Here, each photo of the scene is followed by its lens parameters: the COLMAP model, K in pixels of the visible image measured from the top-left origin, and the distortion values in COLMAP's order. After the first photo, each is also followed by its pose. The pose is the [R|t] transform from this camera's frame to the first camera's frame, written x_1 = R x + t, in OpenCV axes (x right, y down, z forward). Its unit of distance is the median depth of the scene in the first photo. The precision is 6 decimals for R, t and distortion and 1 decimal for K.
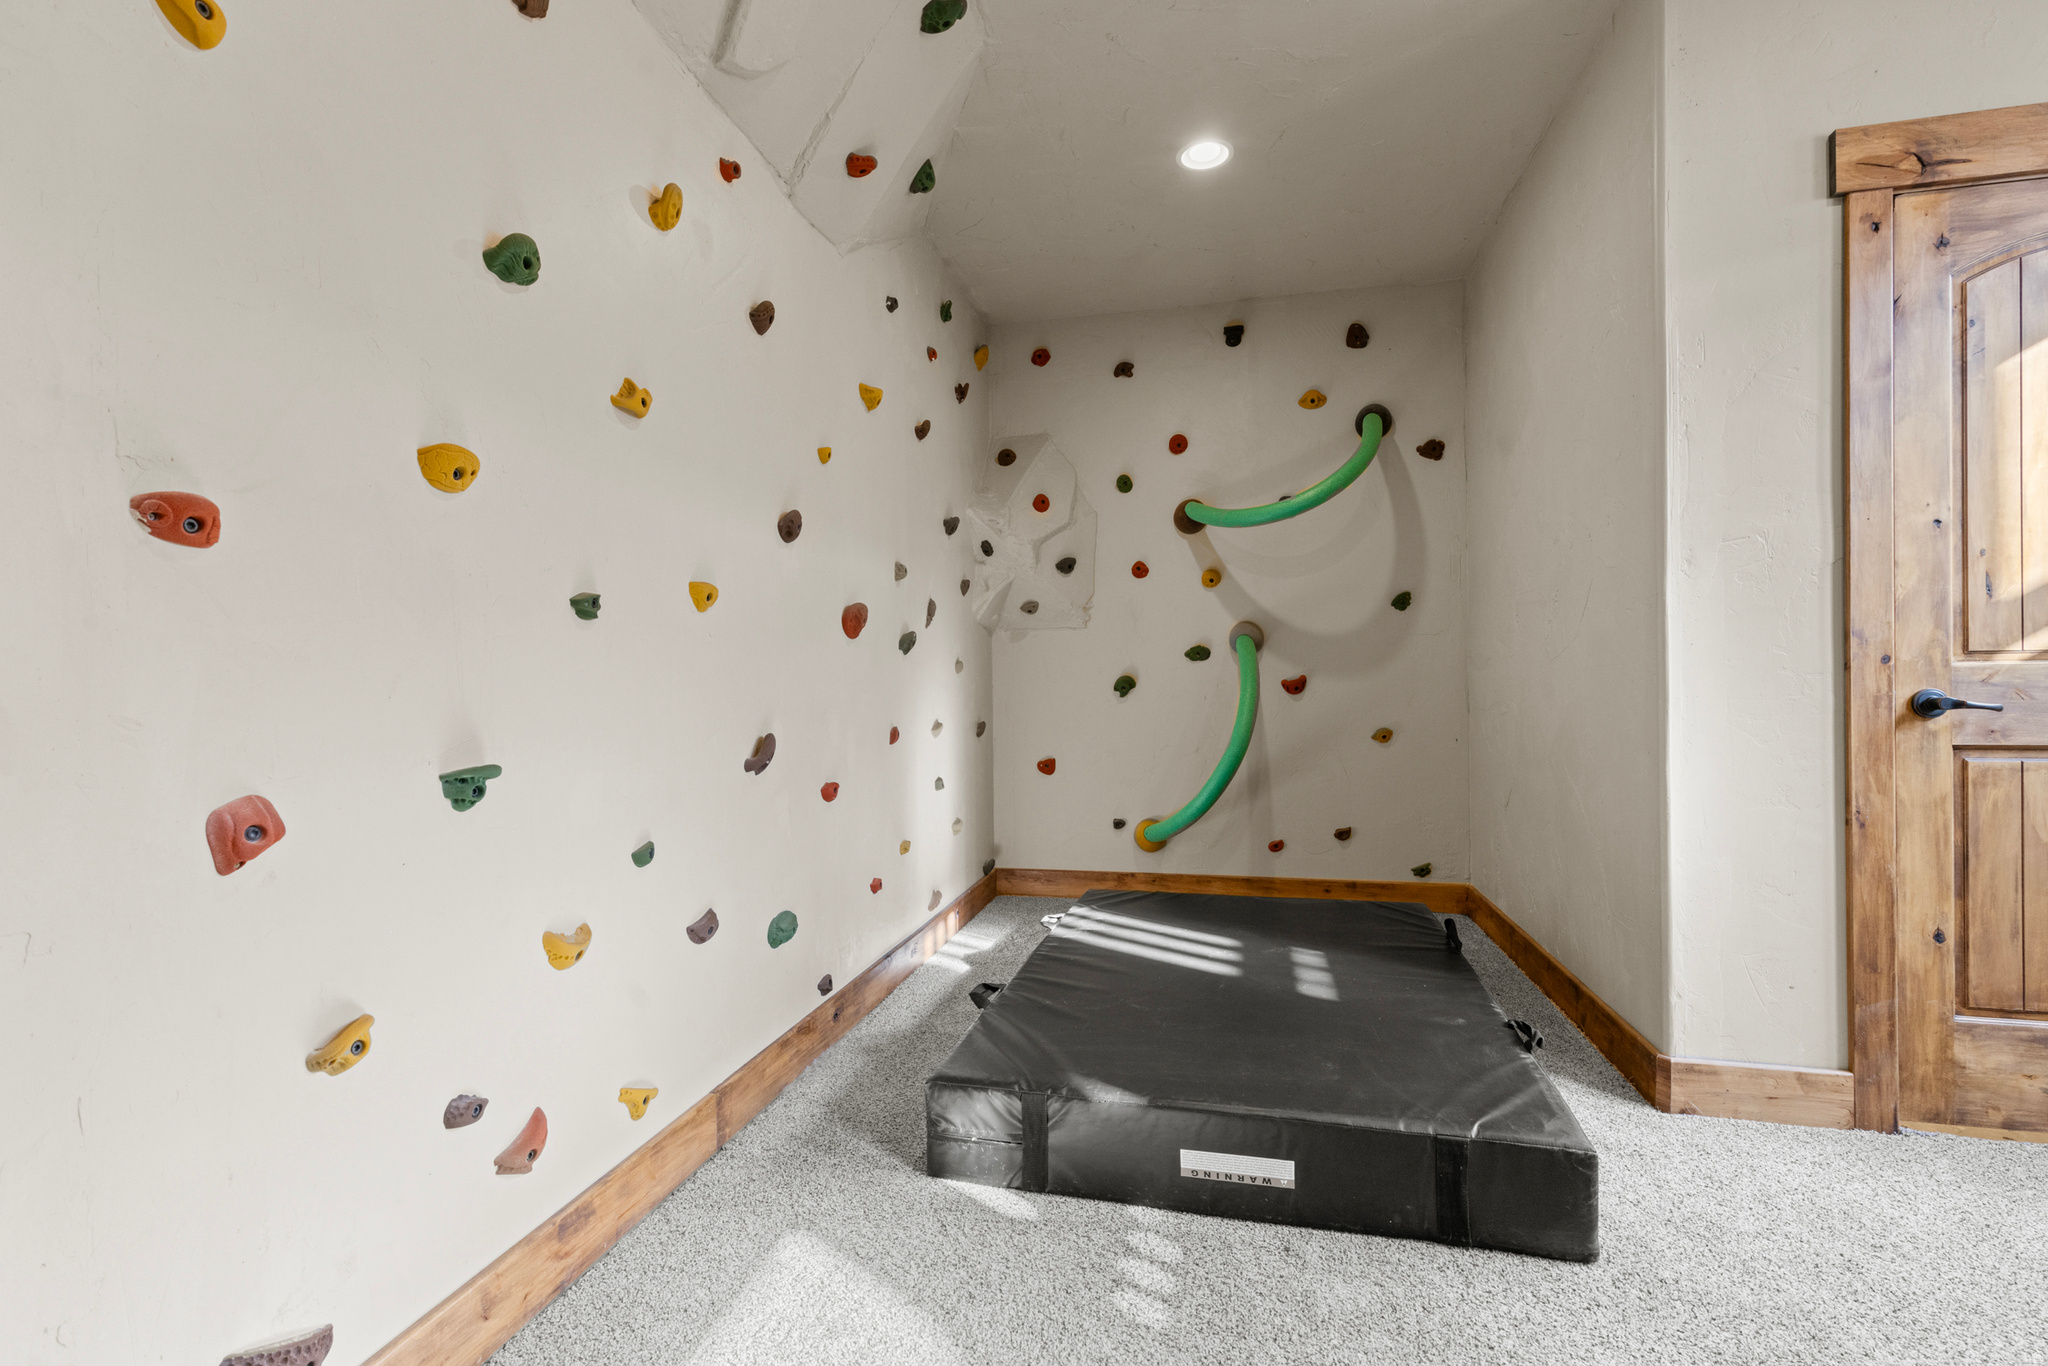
lens RADIAL K [[937.9, 0, 1028.4], [0, 937.9, 699.5], [0, 0, 1]] dist [0.001286, -0.000106]
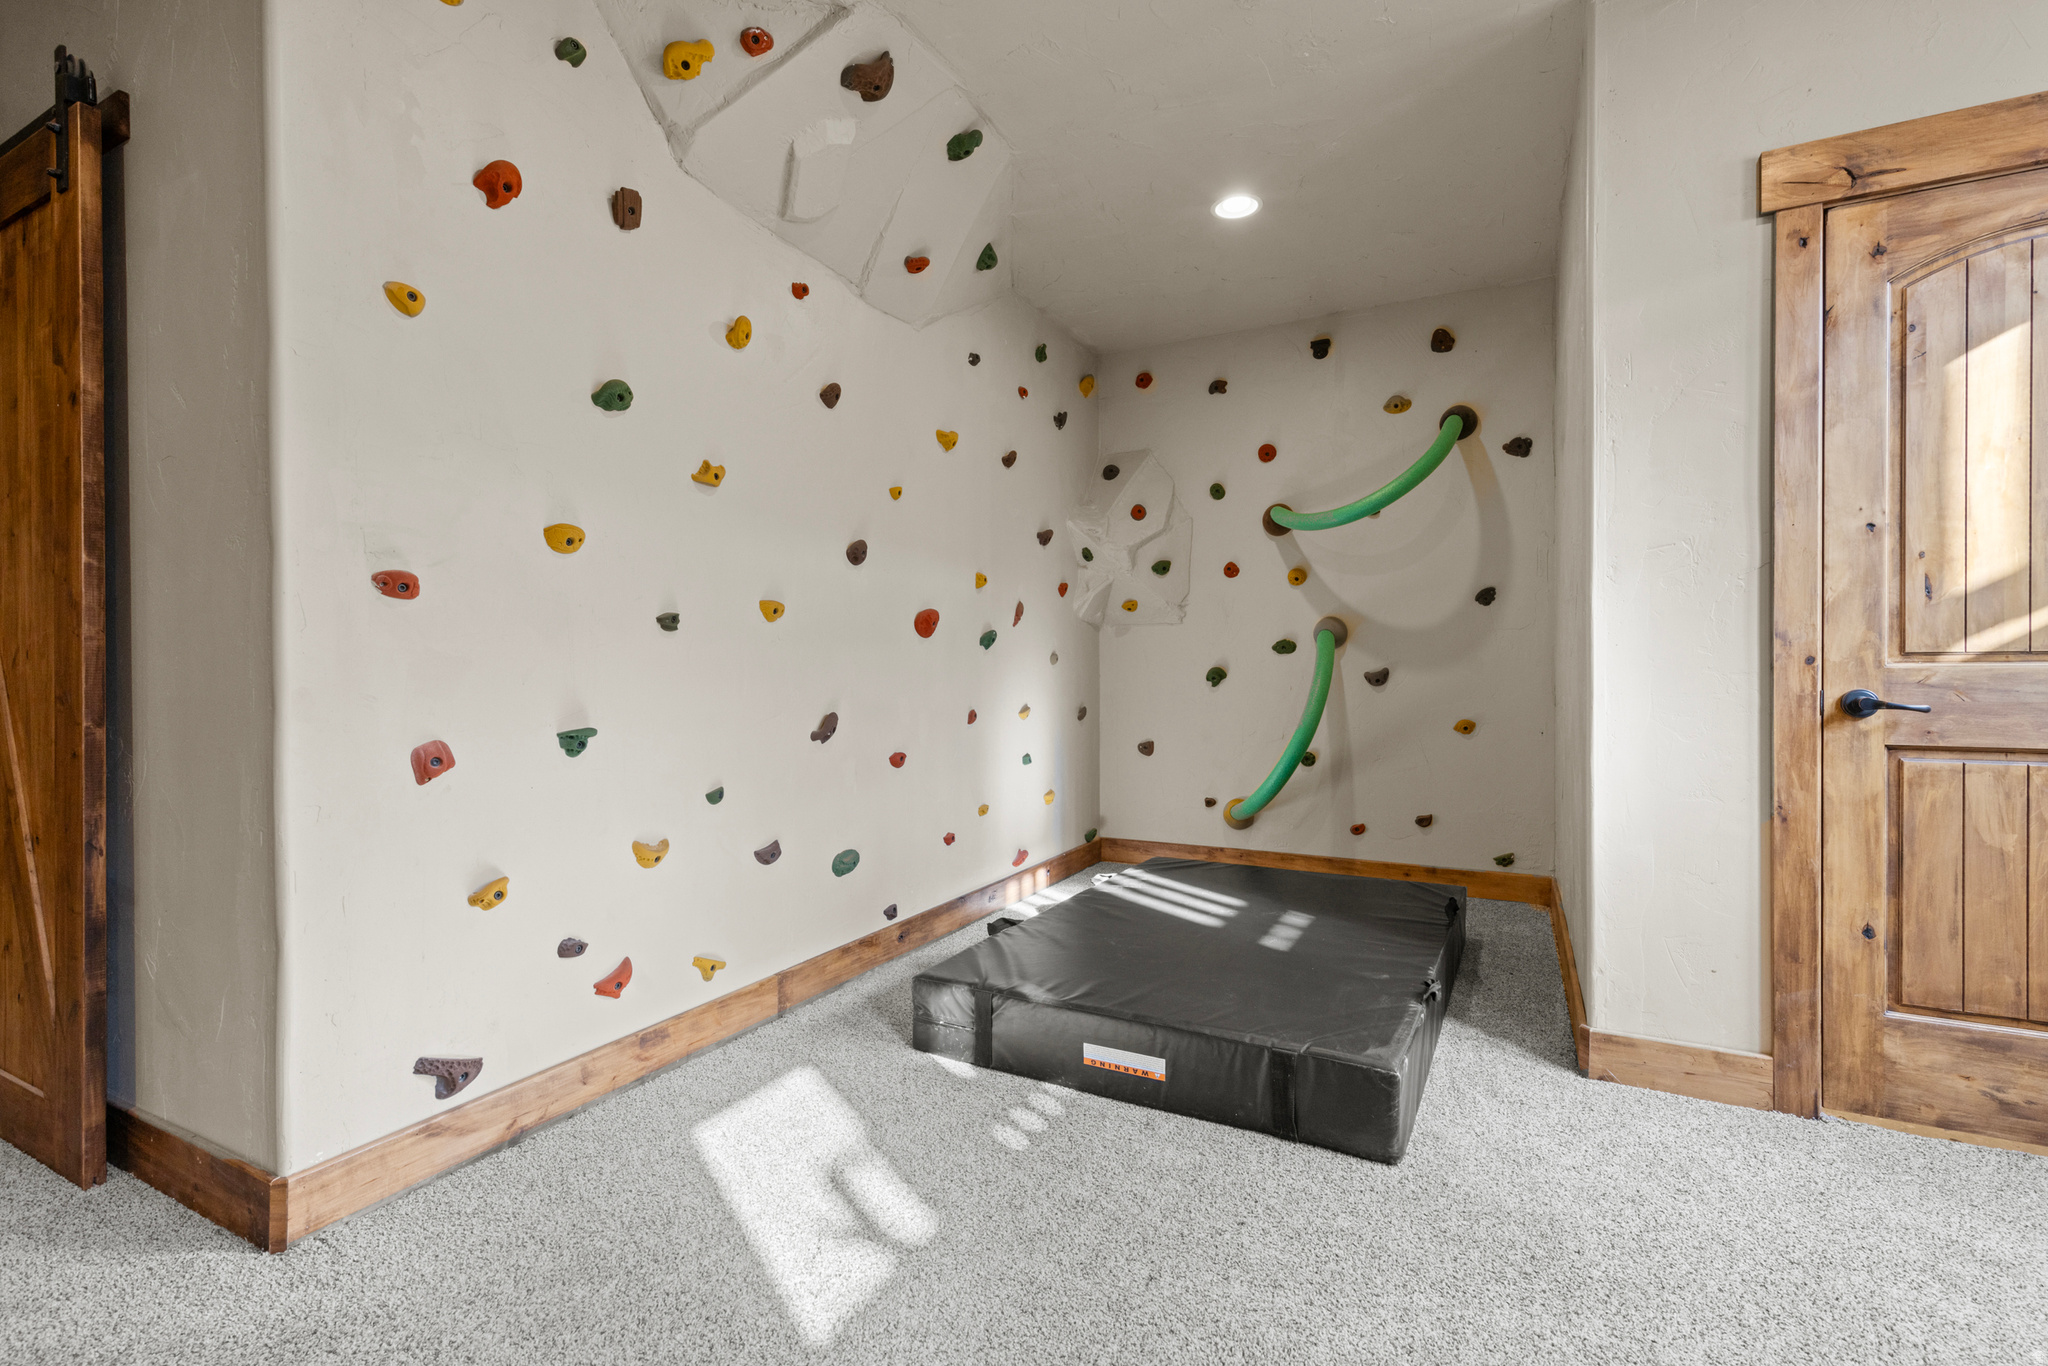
lens RADIAL K [[923.5, 0, 1038.9], [0, 923.5, 690.5], [0, 0, 1]] dist [0.002072, -0.000199]
pose [[0.969558, 0.012540, -0.244542, 0.337086], [-0.011068, 0.999911, 0.007393, -0.007566], [0.244613, -0.004461, 0.969611, -0.193925]]
